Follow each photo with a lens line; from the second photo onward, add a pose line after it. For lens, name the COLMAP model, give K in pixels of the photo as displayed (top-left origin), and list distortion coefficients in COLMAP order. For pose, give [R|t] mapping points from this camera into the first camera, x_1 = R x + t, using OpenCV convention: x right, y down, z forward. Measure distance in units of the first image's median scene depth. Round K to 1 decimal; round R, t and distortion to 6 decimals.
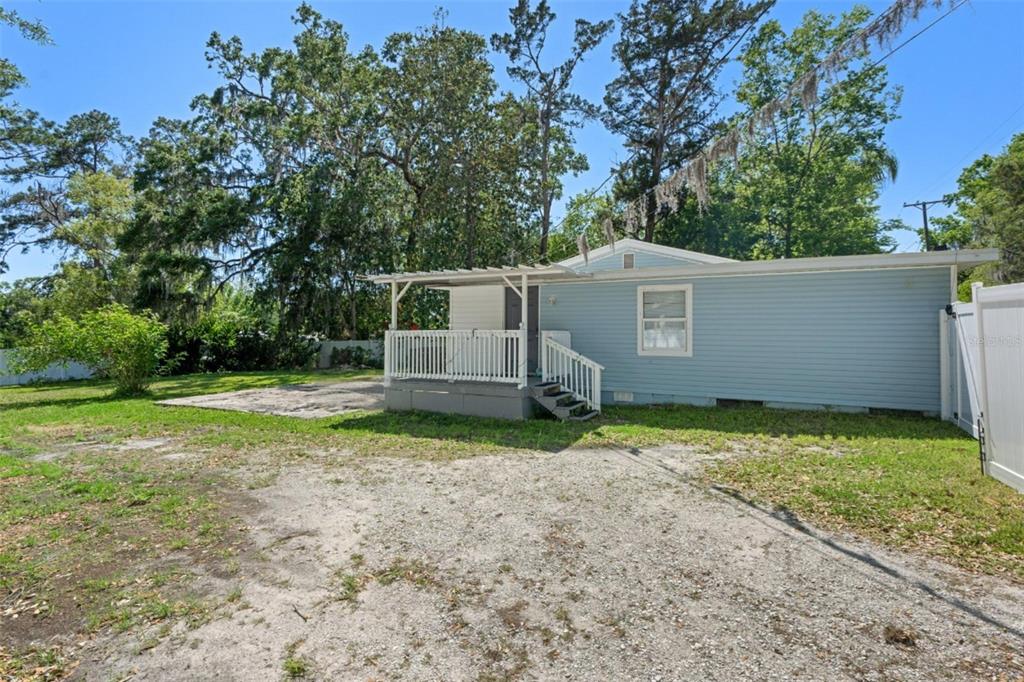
lens RADIAL K [[525.7, 0, 513.2], [0, 525.7, 331.7], [0, 0, 1]] dist [-0.000113, -0.000005]
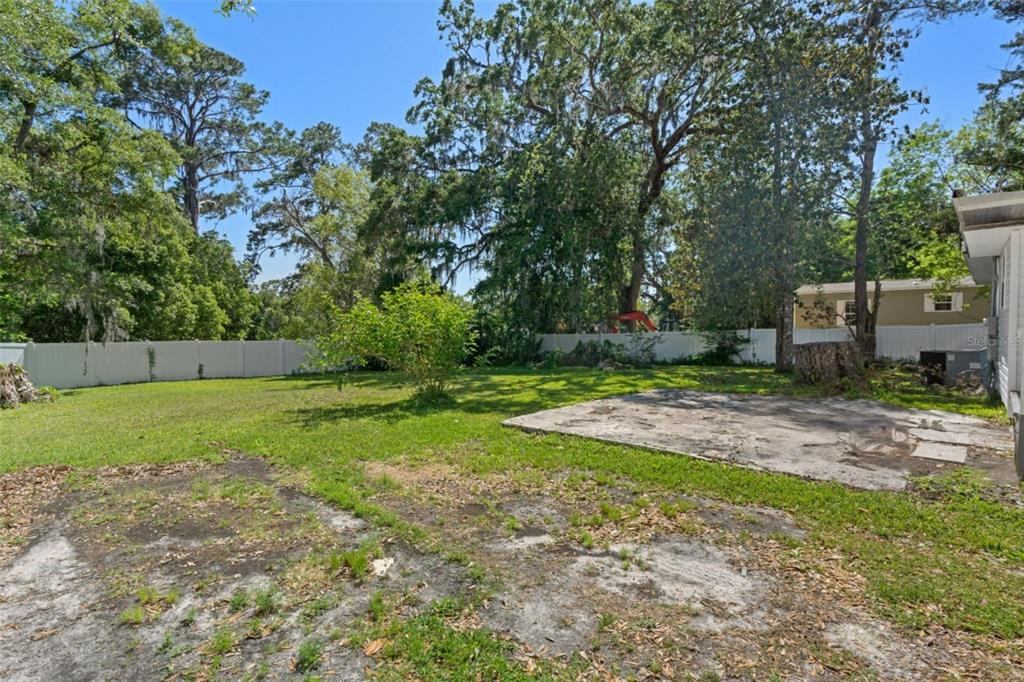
lens RADIAL K [[525.7, 0, 511.1], [0, 525.7, 346.6], [0, 0, 1]] dist [-0.000113, -0.000005]
pose [[0.951663, 0.010608, -0.306961, -0.143180], [0.001416, 0.999241, 0.038924, 0.004146], [0.307141, -0.037477, 0.950926, 0.115155]]
